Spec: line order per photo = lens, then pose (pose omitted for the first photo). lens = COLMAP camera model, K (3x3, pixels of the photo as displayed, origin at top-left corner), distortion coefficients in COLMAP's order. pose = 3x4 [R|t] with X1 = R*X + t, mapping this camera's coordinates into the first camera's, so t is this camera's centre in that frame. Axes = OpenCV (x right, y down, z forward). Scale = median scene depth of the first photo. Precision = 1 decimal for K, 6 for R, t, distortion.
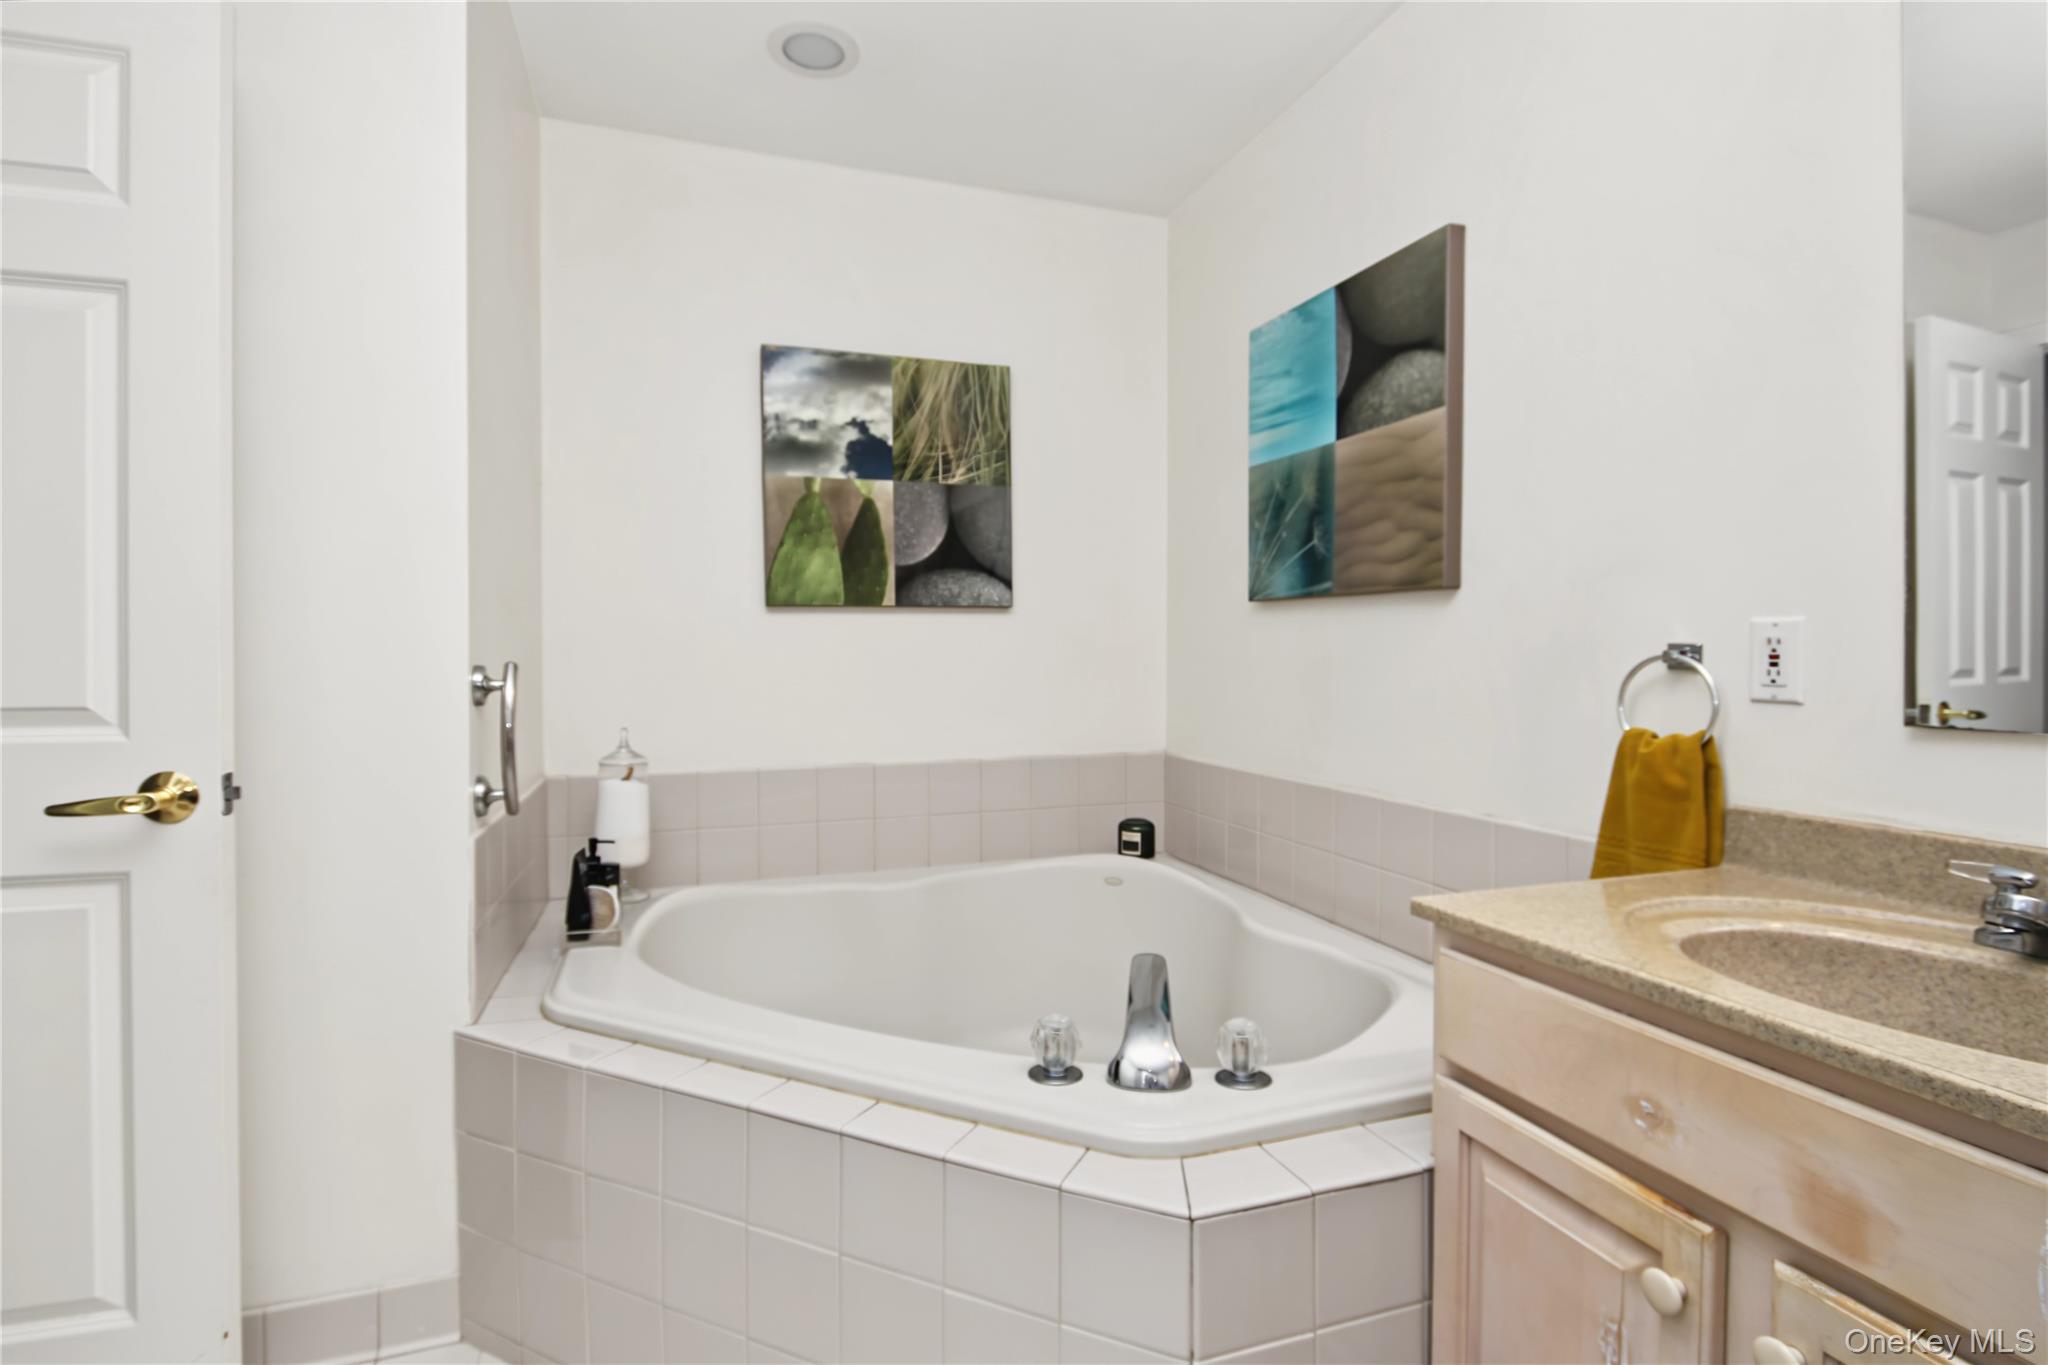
lens RADIAL K [[982.7, 0, 1021.4], [0, 982.7, 663.5], [0, 0, 1]] dist [-0.003276, -0.000024]
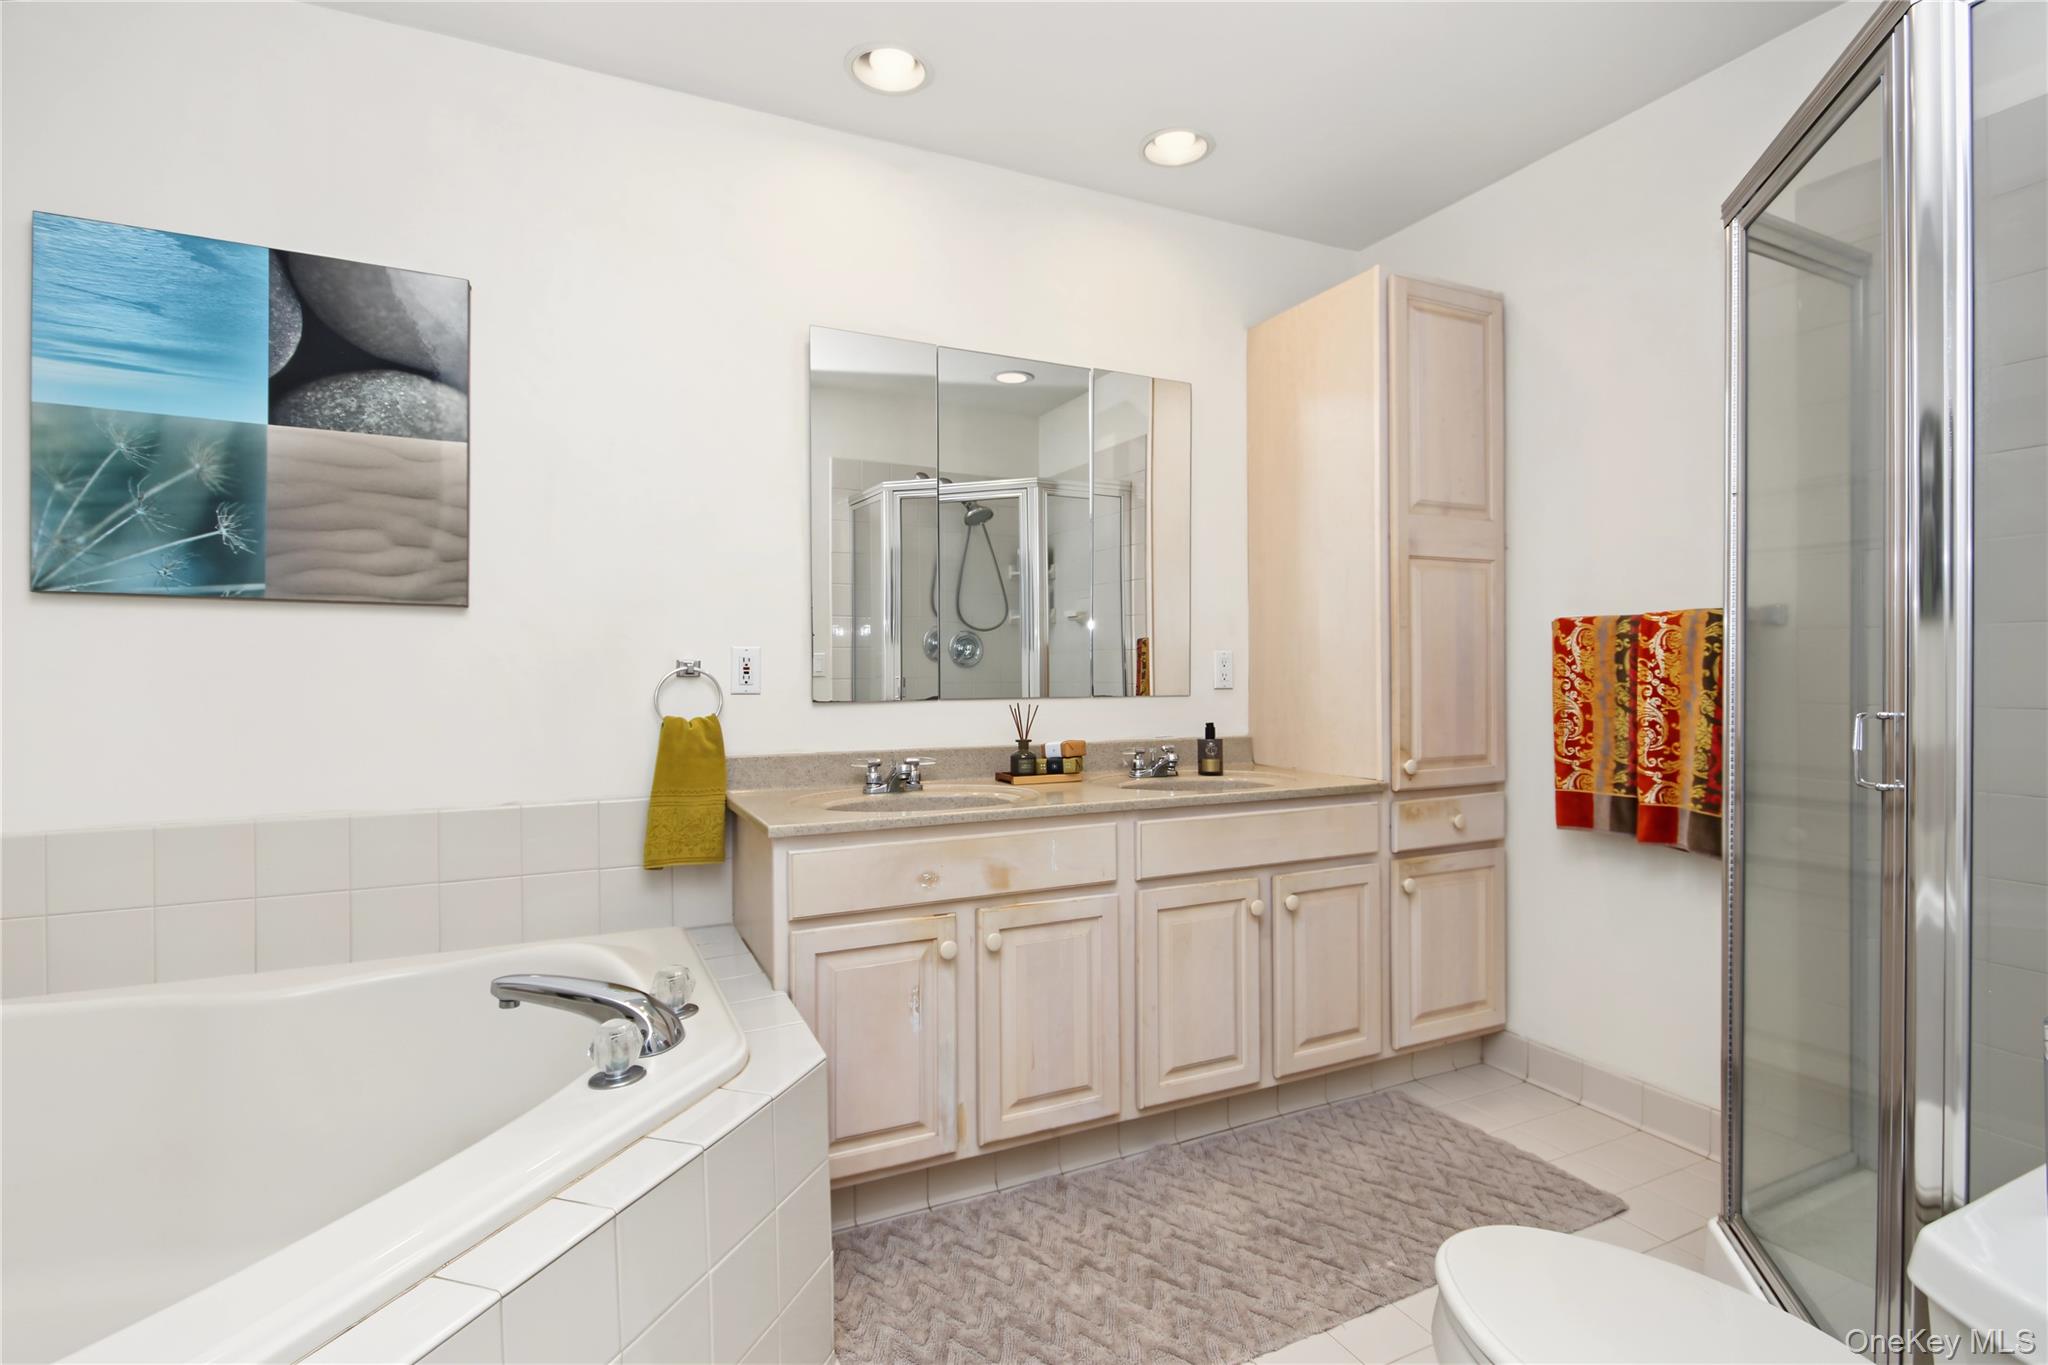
lens RADIAL K [[982.7, 0, 1038.3], [0, 982.7, 676.8], [0, 0, 1]] dist [-0.003276, -0.000024]
pose [[-0.129672, -0.007601, 0.991528, -0.668209], [0.010425, 0.999905, 0.009028, -0.001282], [-0.991502, 0.011508, -0.129581, 0.450001]]
